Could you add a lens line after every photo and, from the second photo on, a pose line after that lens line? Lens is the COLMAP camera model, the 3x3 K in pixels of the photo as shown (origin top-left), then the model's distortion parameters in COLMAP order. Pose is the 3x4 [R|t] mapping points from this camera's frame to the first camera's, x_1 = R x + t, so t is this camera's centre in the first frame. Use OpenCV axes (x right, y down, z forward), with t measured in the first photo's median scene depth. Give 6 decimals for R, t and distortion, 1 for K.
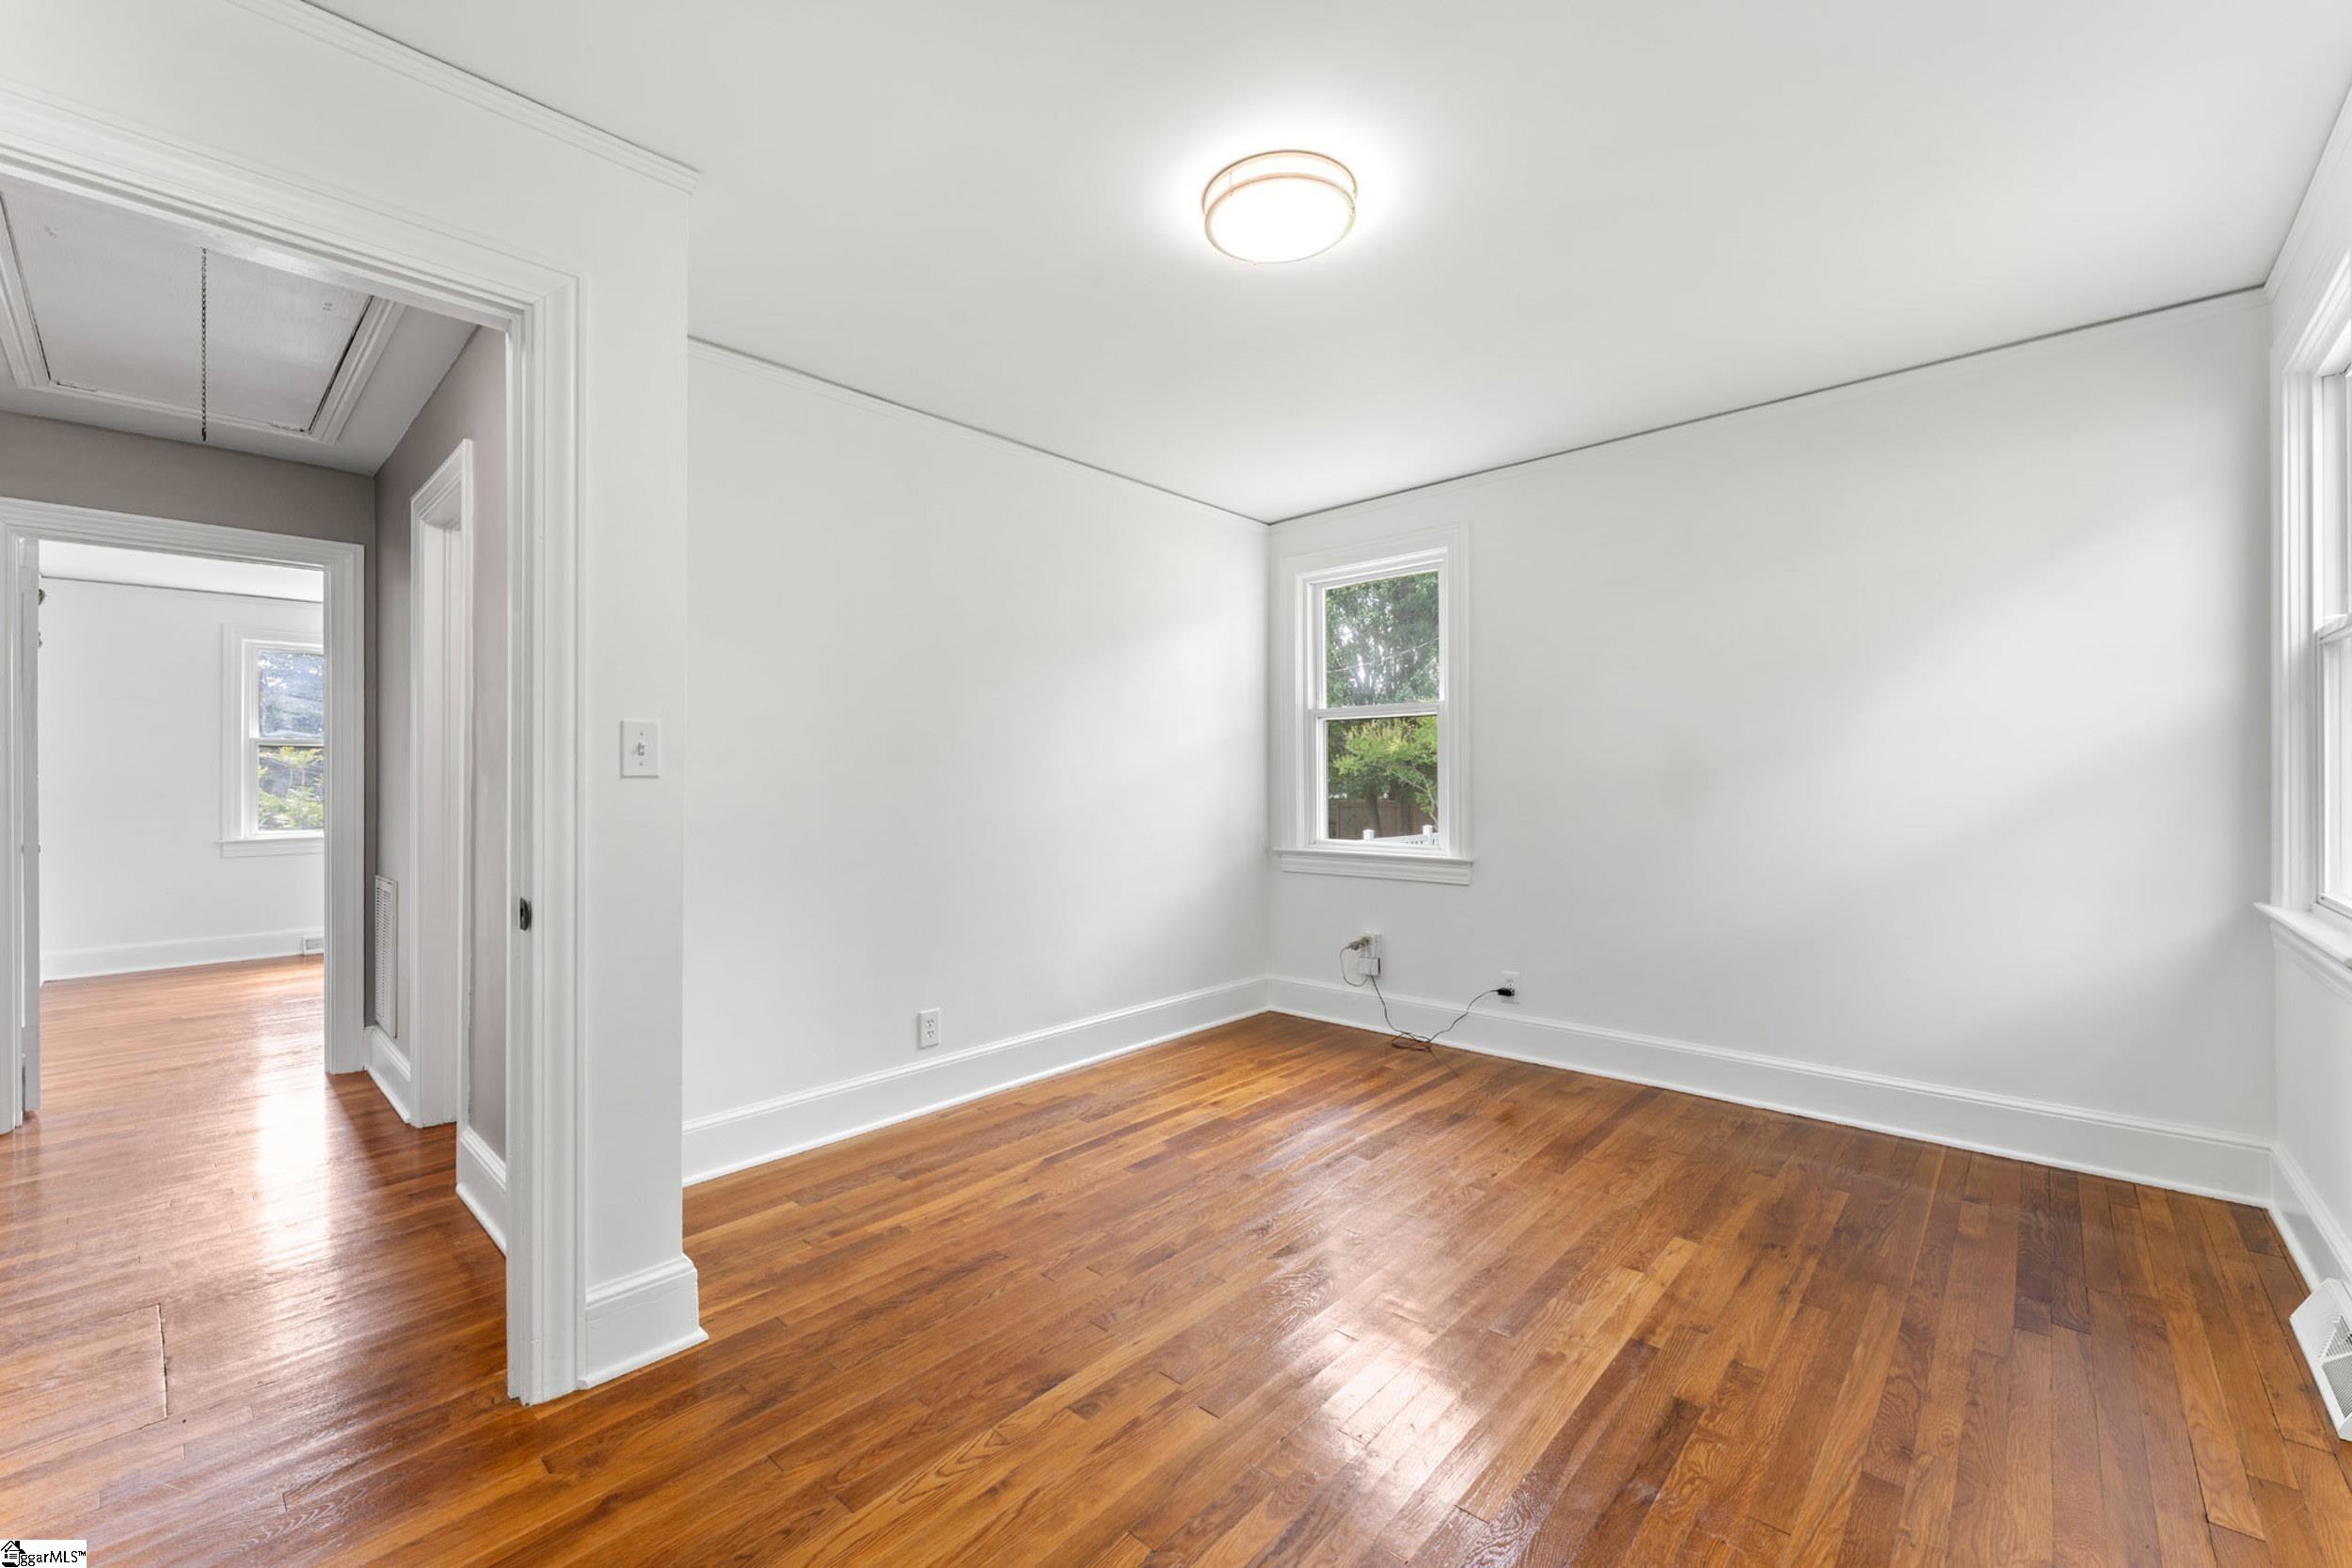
lens RADIAL K [[953.3, 0, 1160.4], [0, 953.3, 777.1], [0, 0, 1]] dist [0.000566, -0.000334]
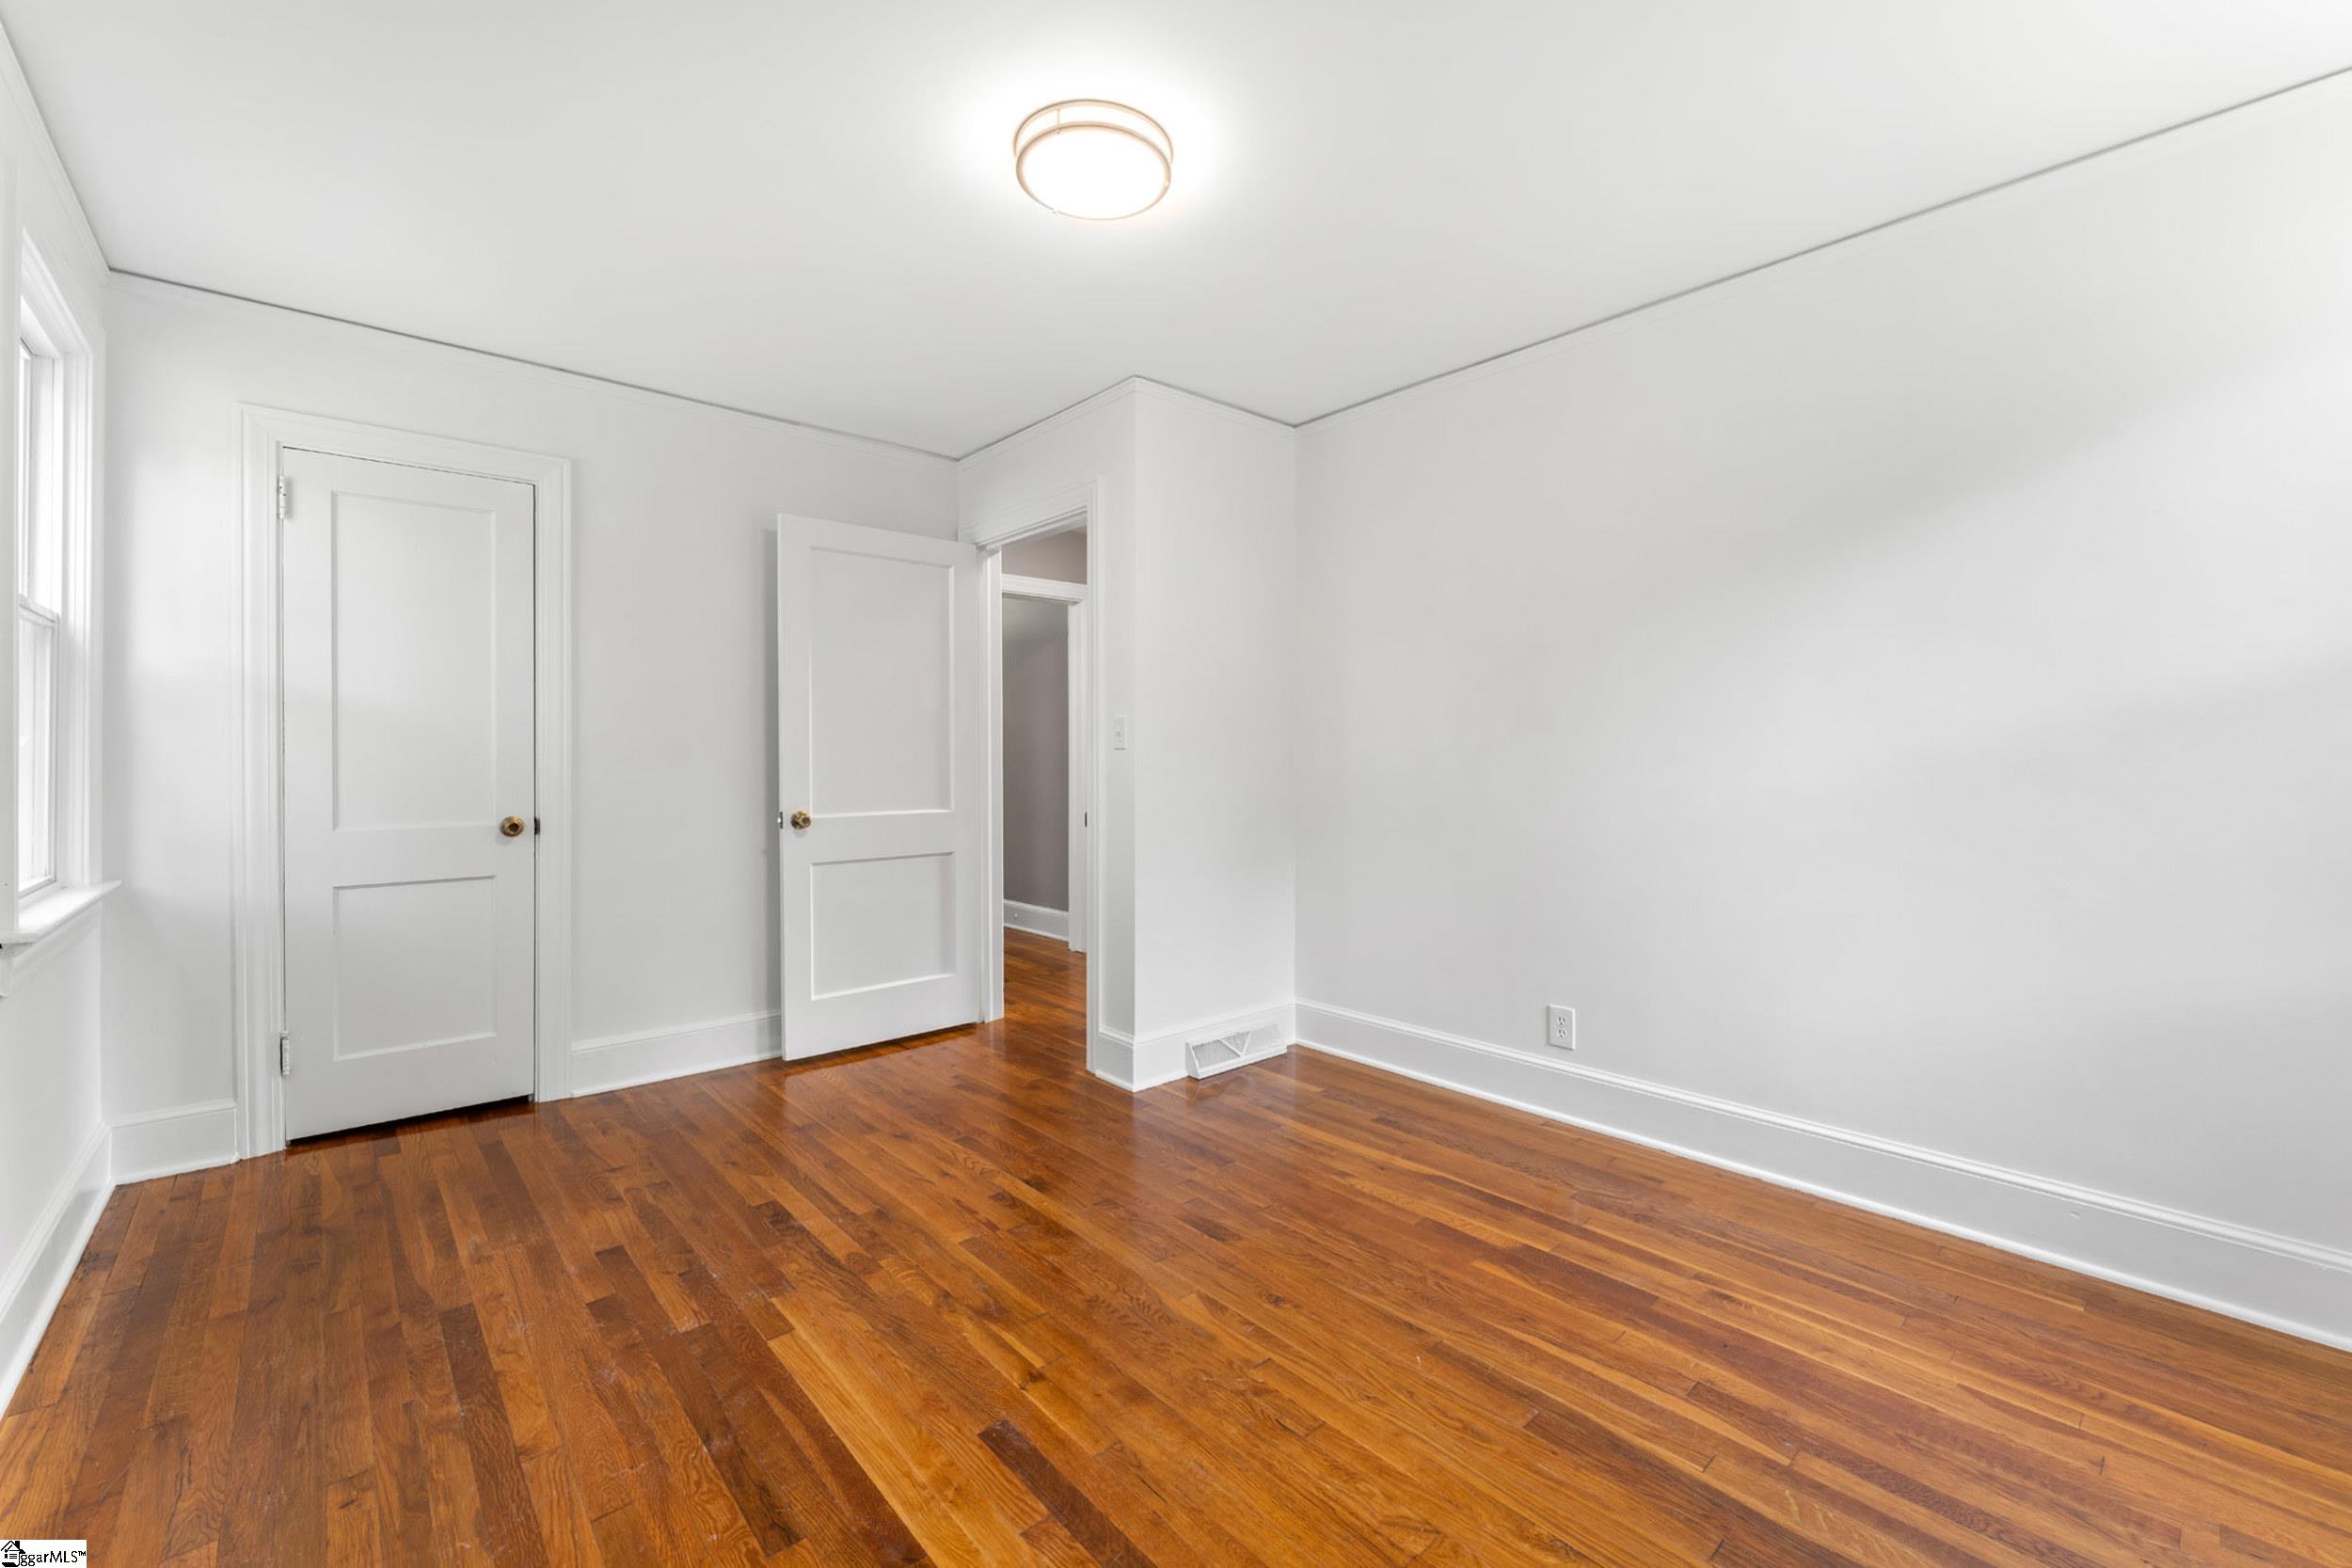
lens RADIAL K [[953.3, 0, 1180.7], [0, 953.3, 752.3], [0, 0, 1]] dist [0.000566, -0.000334]
pose [[-0.086057, 0.002071, -0.996288, 1.013596], [0.006803, 0.999976, 0.001491, 0.004571], [0.996267, -0.006650, -0.086069, 1.084528]]
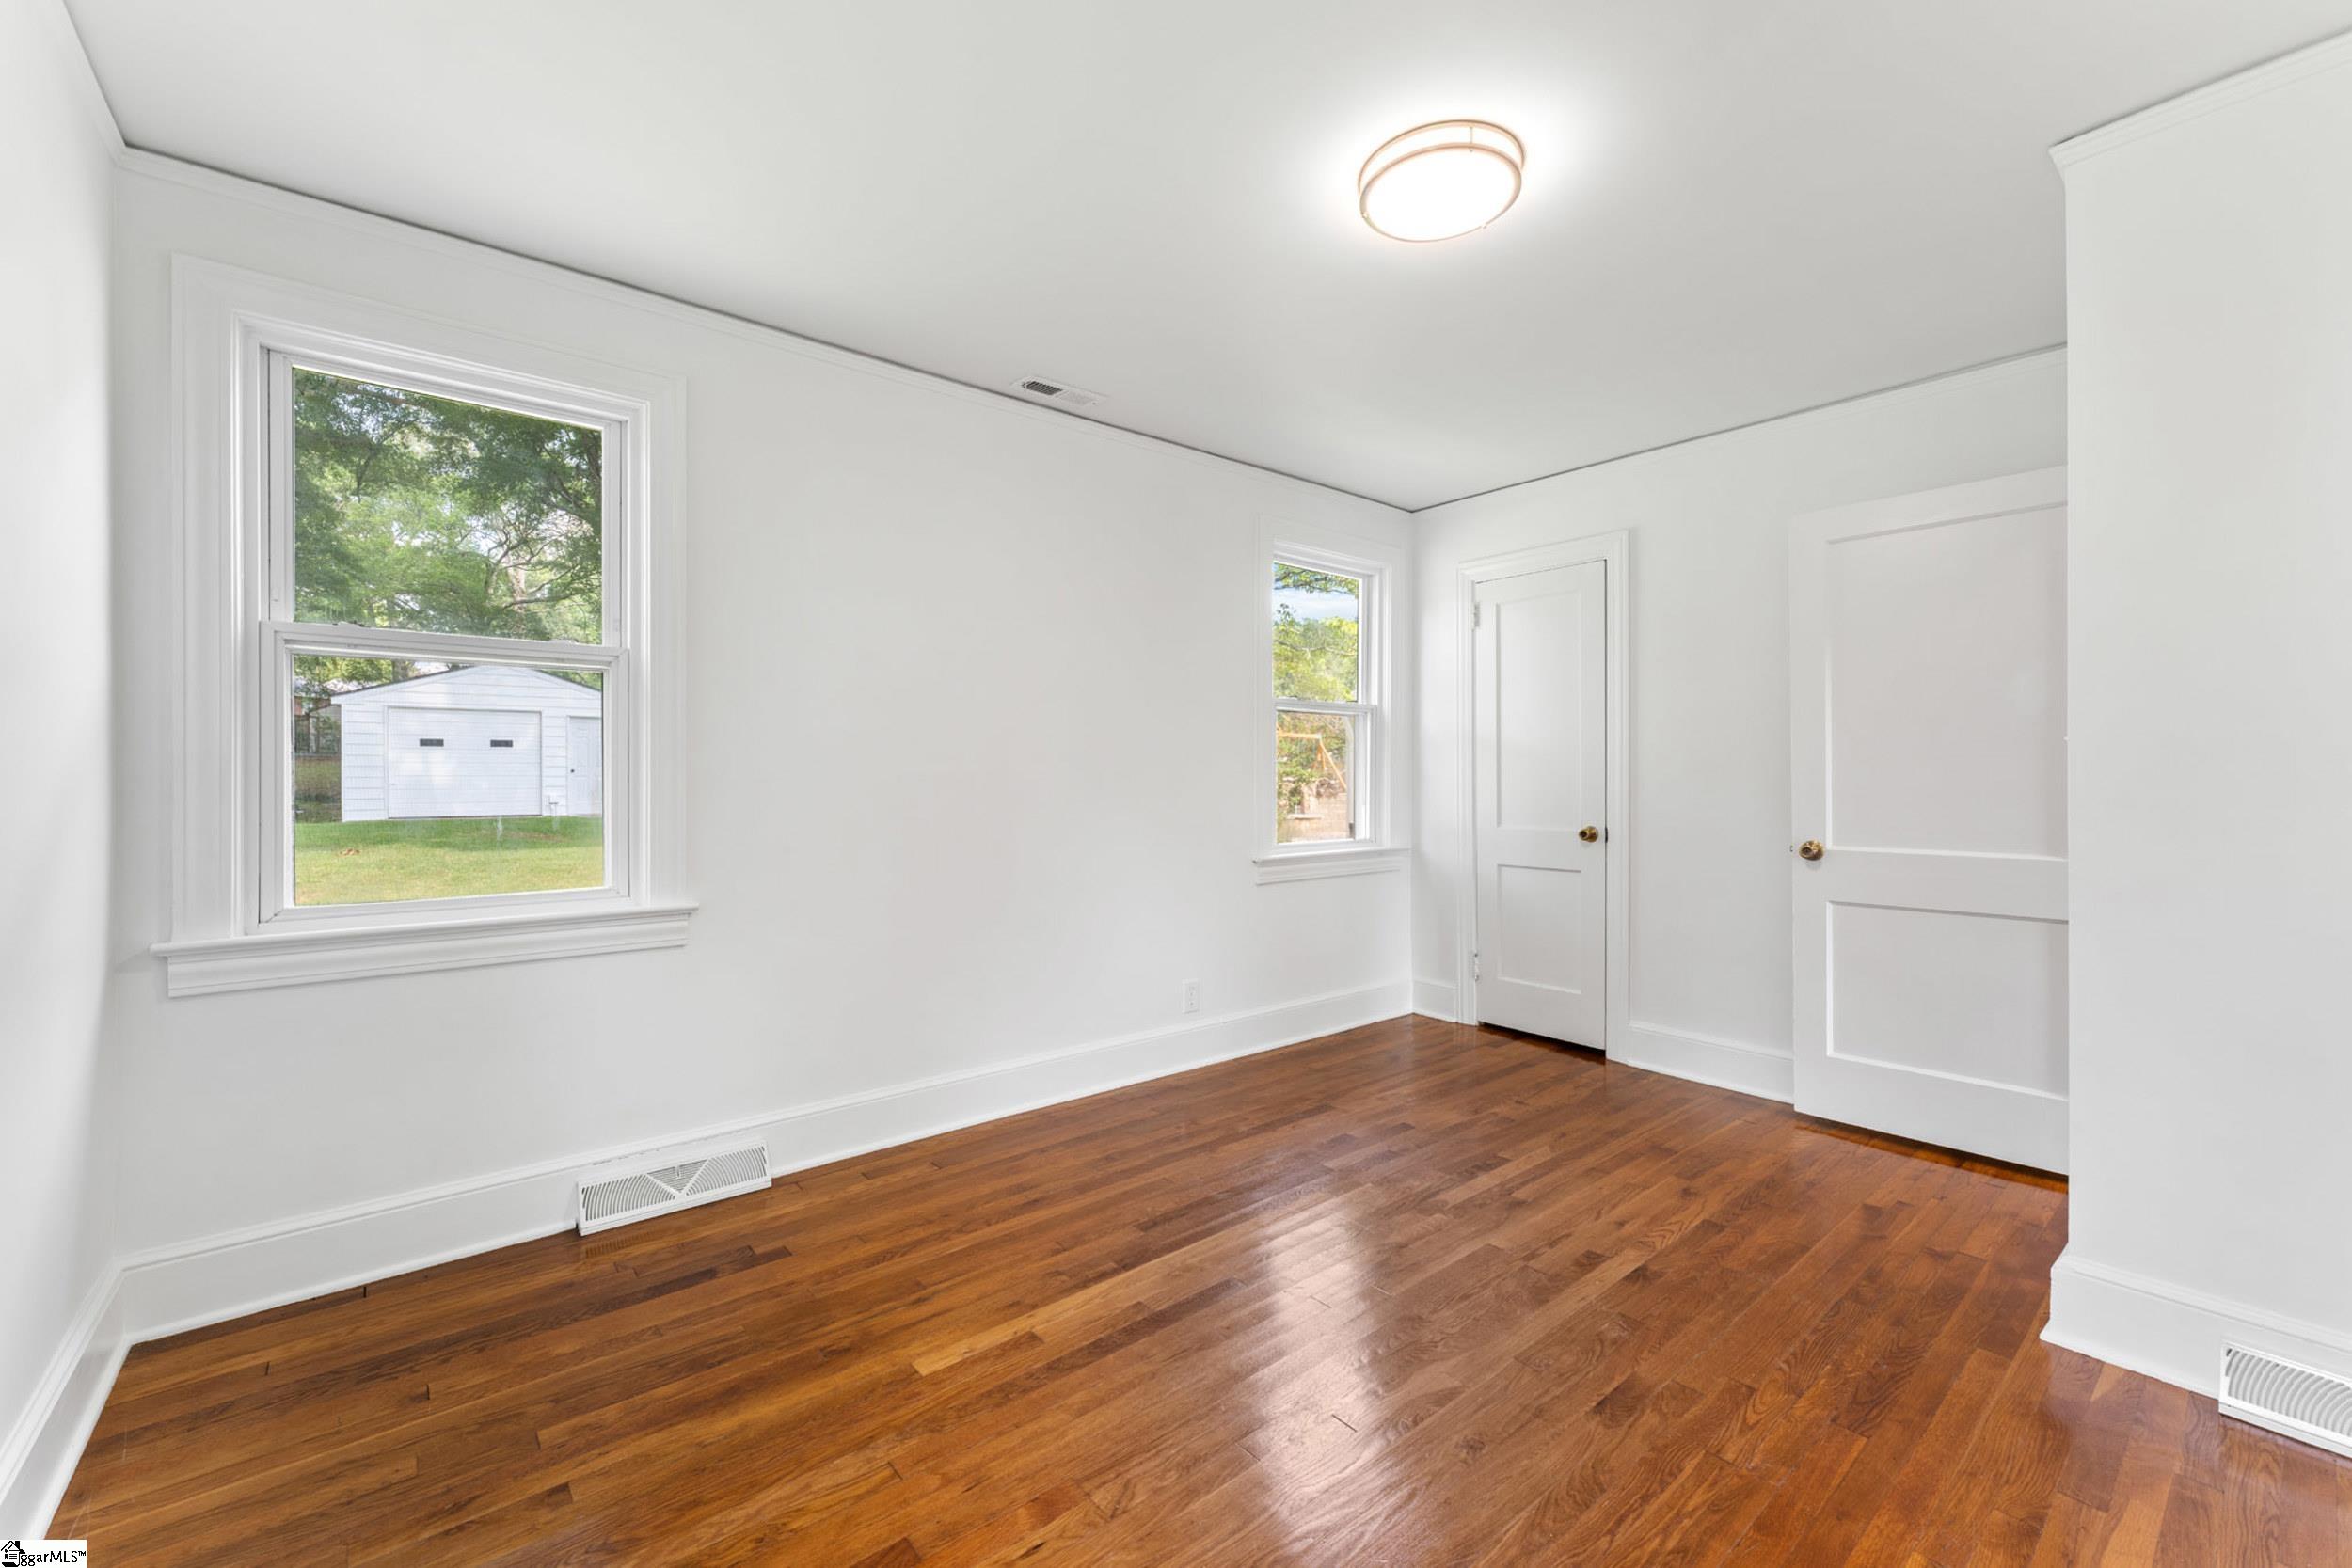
lens RADIAL K [[953.3, 0, 1180.7], [0, 953.3, 777.1], [0, 0, 1]] dist [0.000566, -0.000334]
pose [[-0.993464, 0.007177, 0.113919, 0.258593], [0.006586, 0.999963, -0.005564, 0.007384], [-0.113955, -0.004778, -0.993474, 1.843922]]
